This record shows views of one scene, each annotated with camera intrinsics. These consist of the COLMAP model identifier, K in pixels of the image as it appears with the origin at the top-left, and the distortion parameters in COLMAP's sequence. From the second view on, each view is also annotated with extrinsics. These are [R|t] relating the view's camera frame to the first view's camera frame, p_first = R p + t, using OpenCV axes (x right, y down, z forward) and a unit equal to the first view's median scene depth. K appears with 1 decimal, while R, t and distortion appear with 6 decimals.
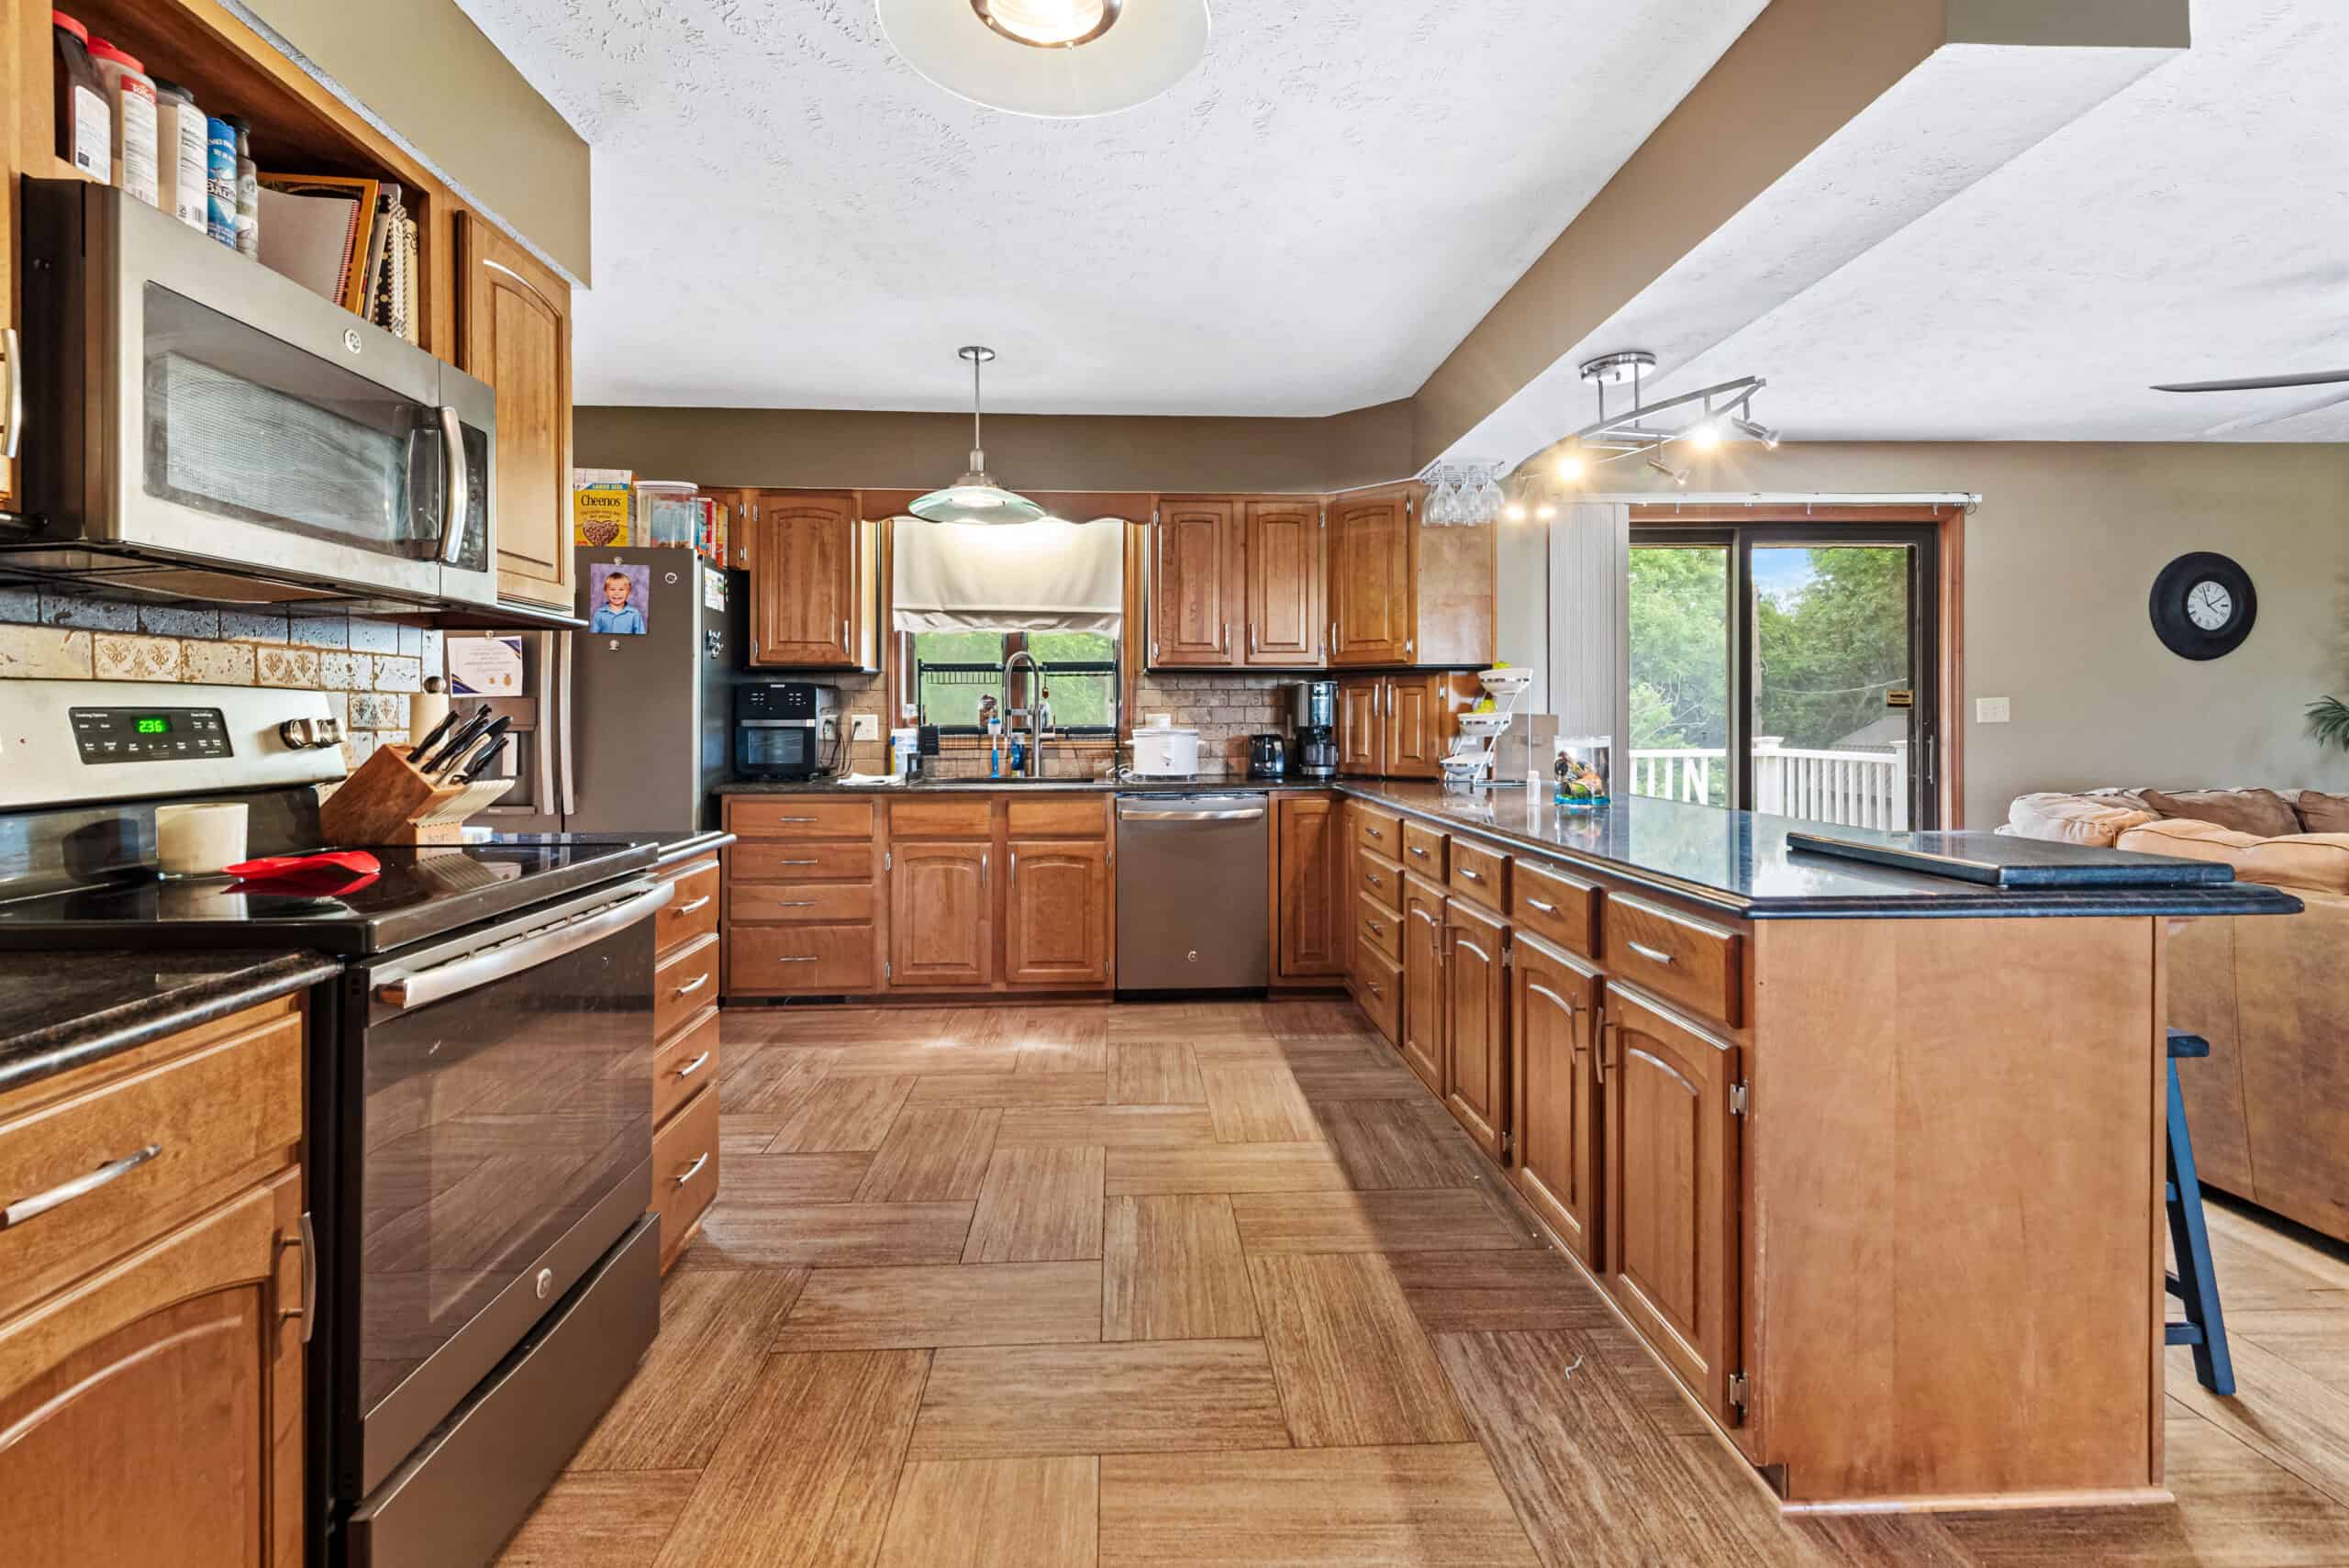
lens RADIAL K [[1075.8, 0, 1176.8], [0, 1075.8, 714.9], [0, 0, 1]] dist [-0.001531, -0.001432]
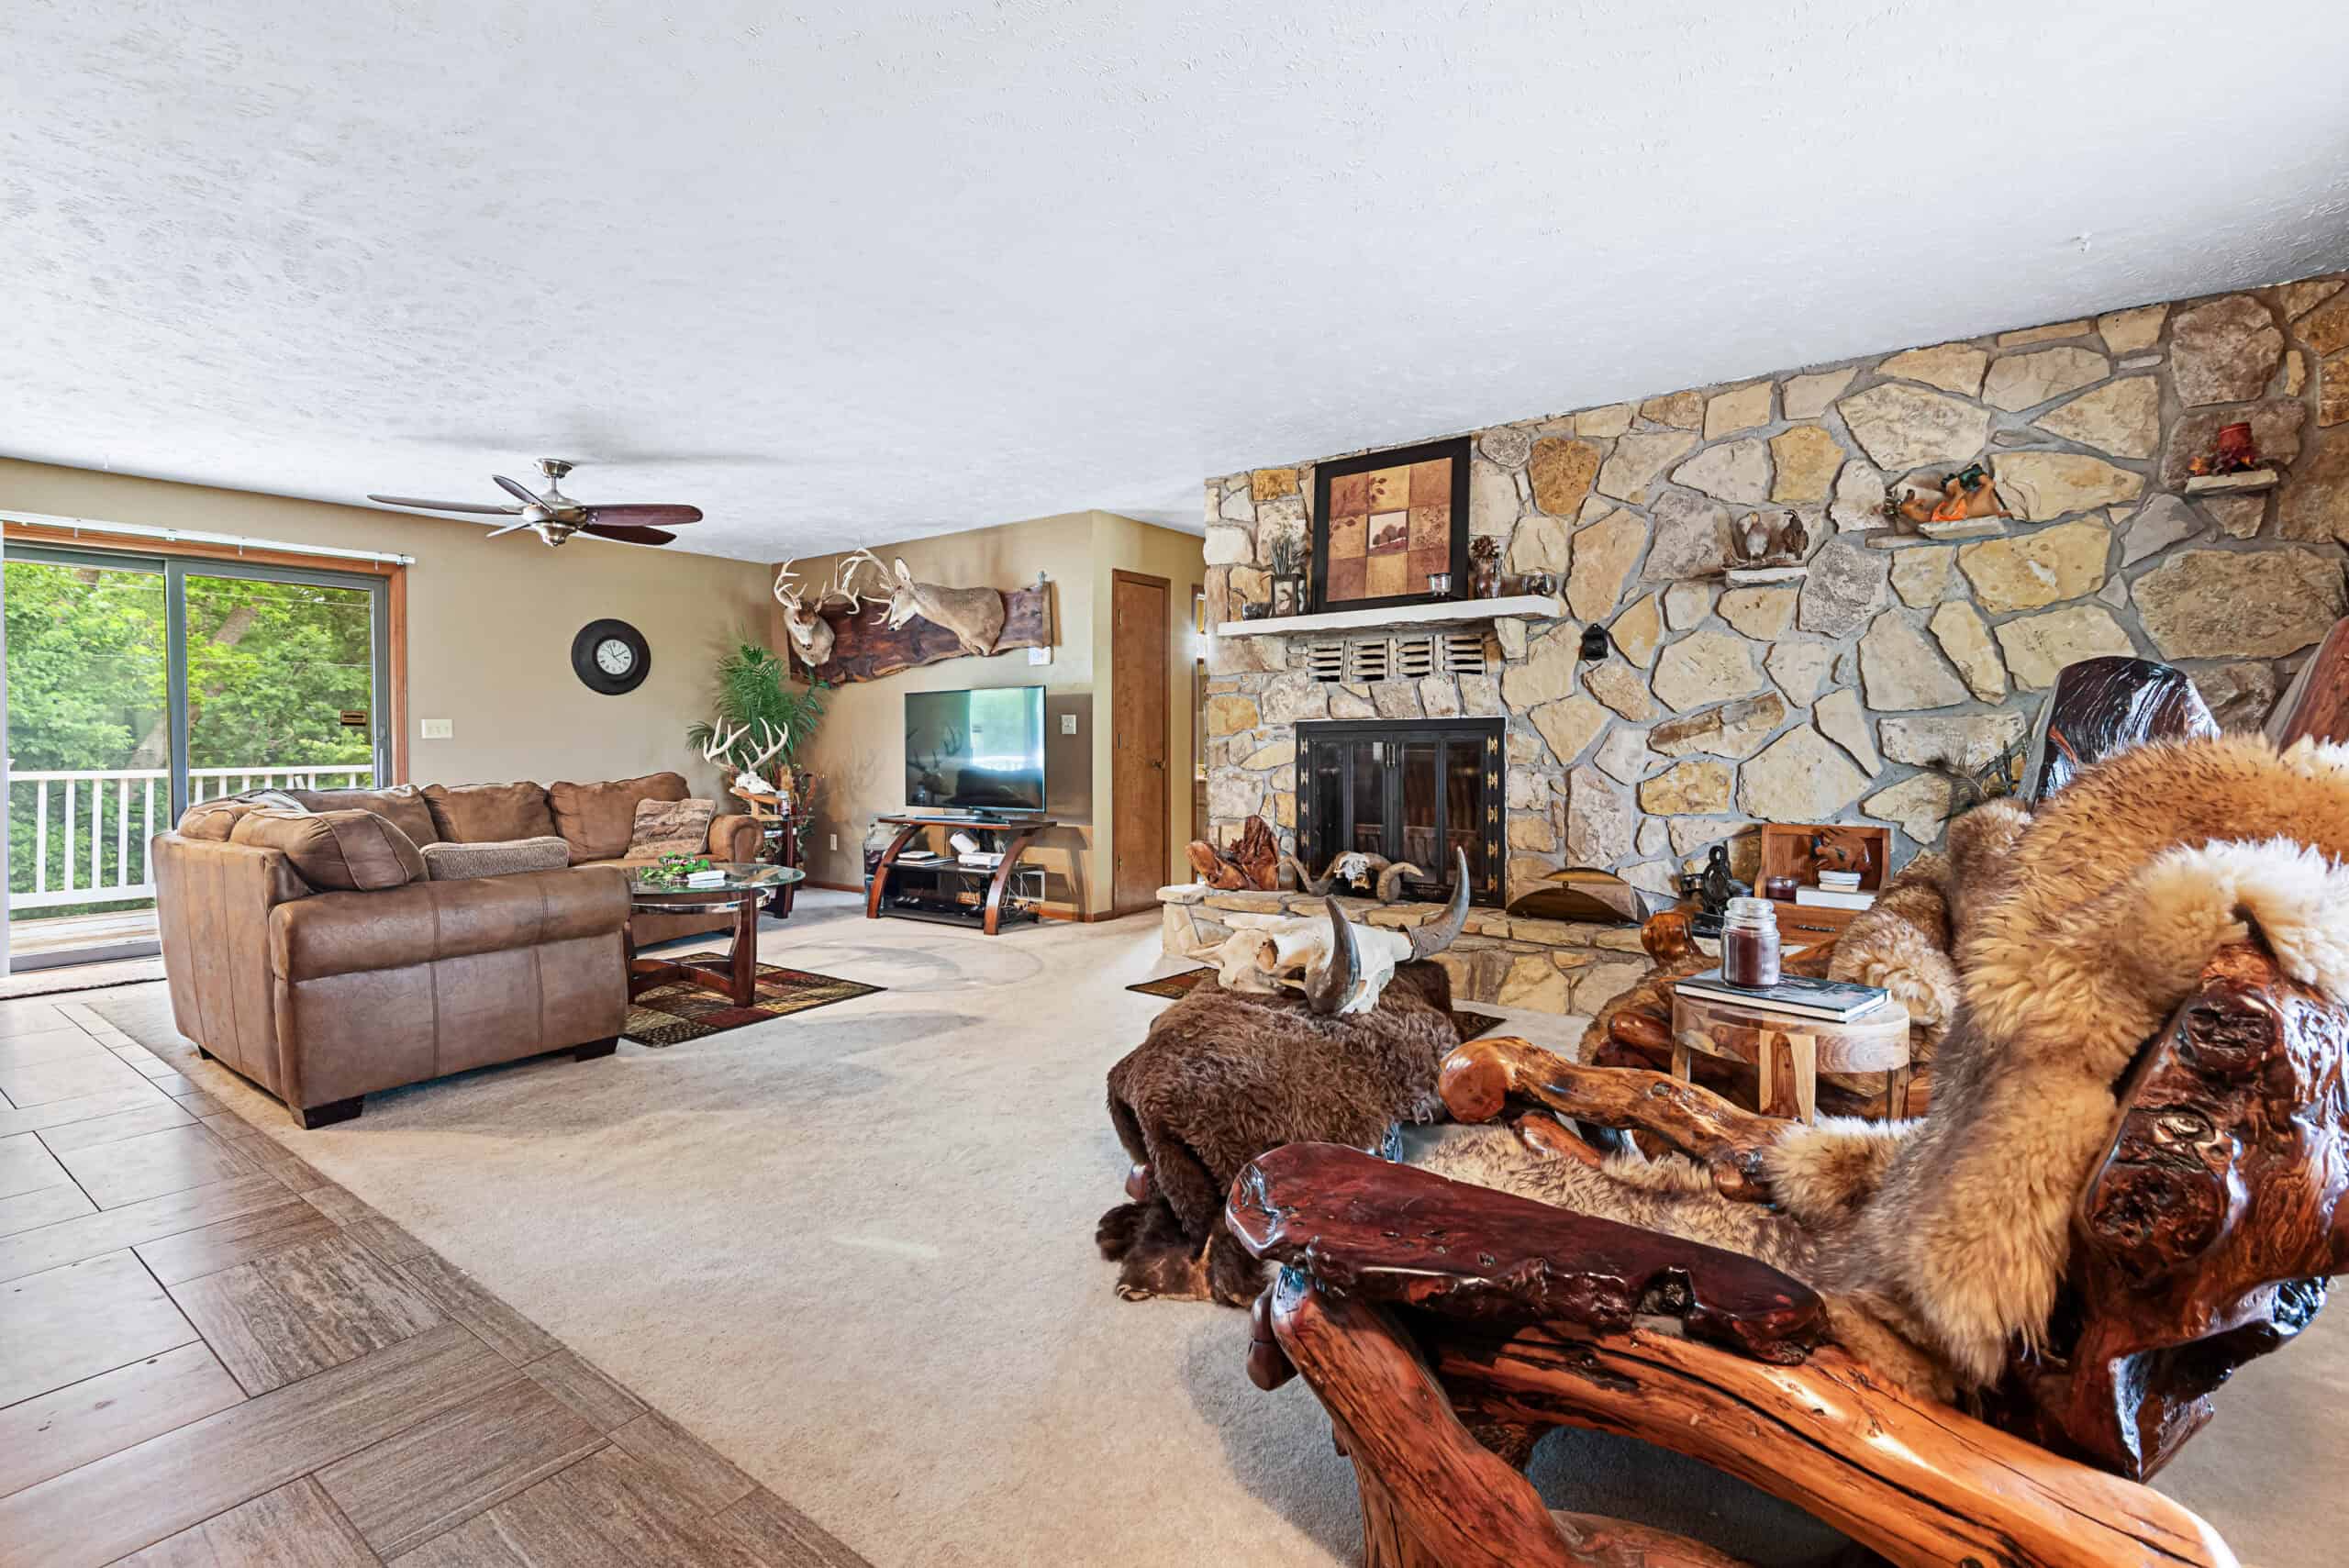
lens RADIAL K [[1075.8, 0, 1168.2], [0, 1075.8, 757.2], [0, 0, 1]] dist [-0.001531, -0.001432]
pose [[0.644764, -0.006800, 0.764352, 2.052557], [0.002951, 0.999975, 0.006406, 0.140339], [-0.764376, -0.001875, 0.644768, -2.840167]]
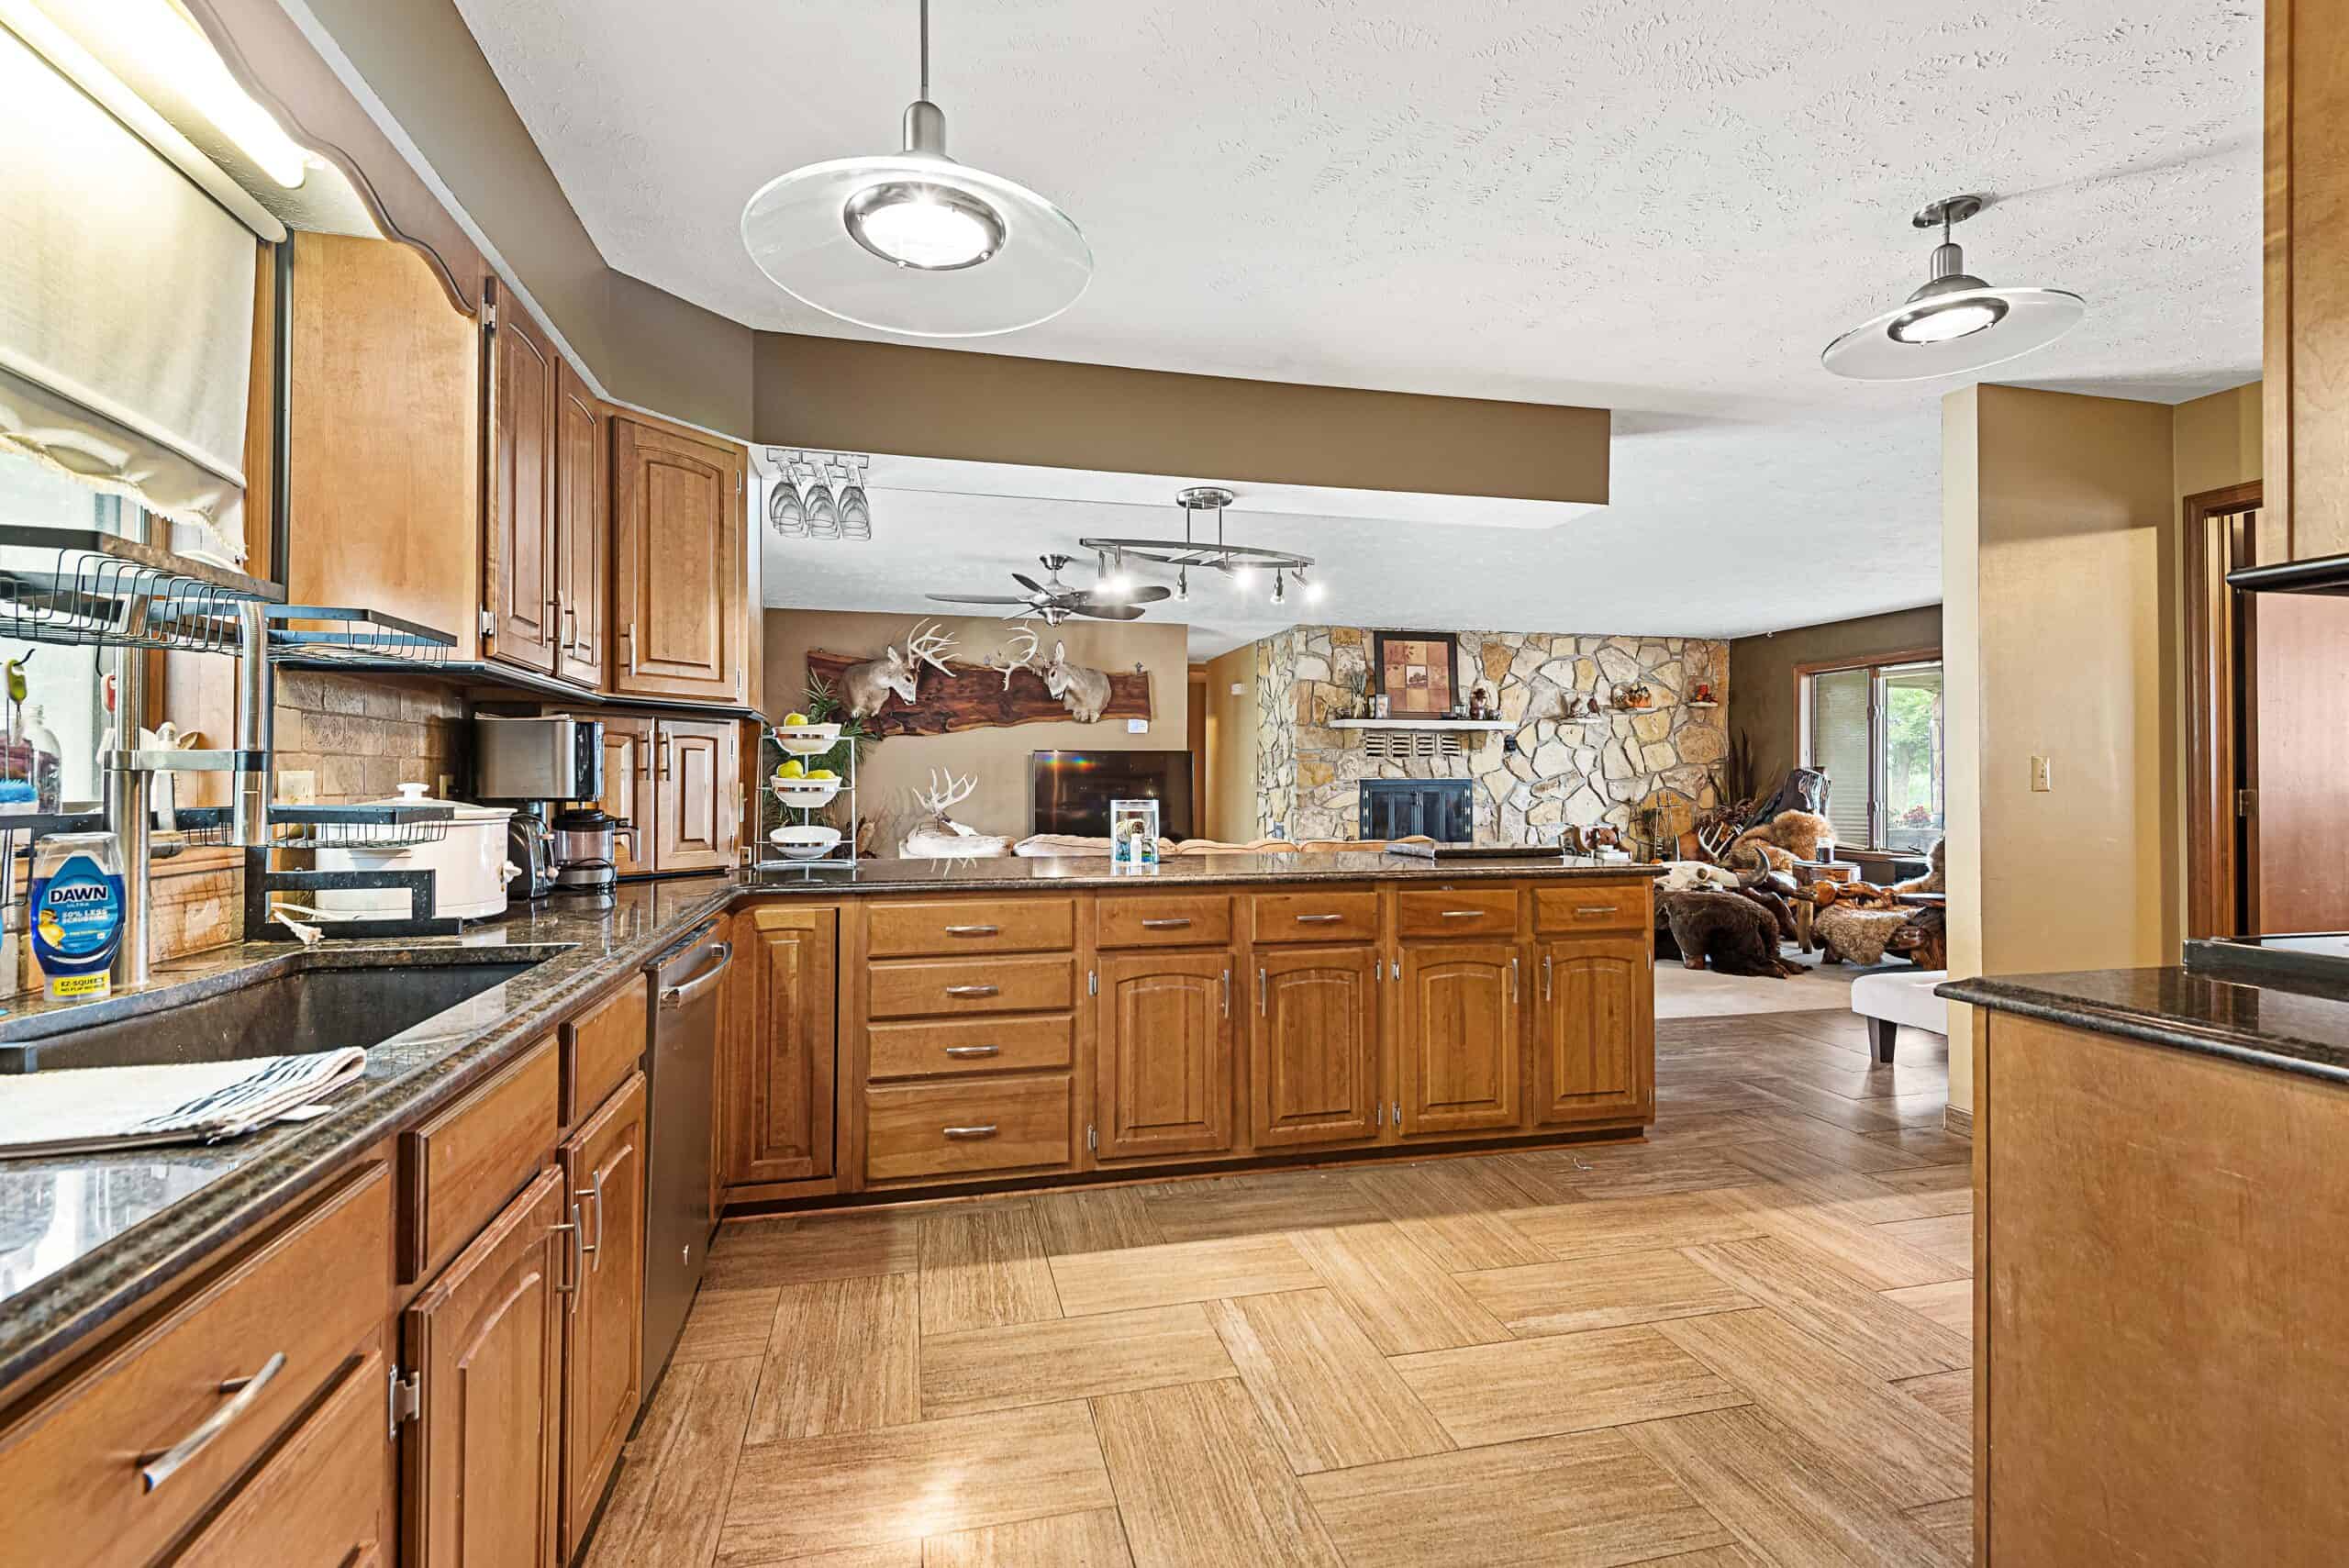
lens RADIAL K [[1075.8, 0, 1186.6], [0, 1075.8, 769.9], [0, 0, 1]] dist [-0.001531, -0.001432]
pose [[-0.183232, 0.002521, 0.983067, -0.827451], [0.000621, 0.999997, -0.002448, 0.001989], [-0.983070, 0.000162, -0.183233, 1.372403]]
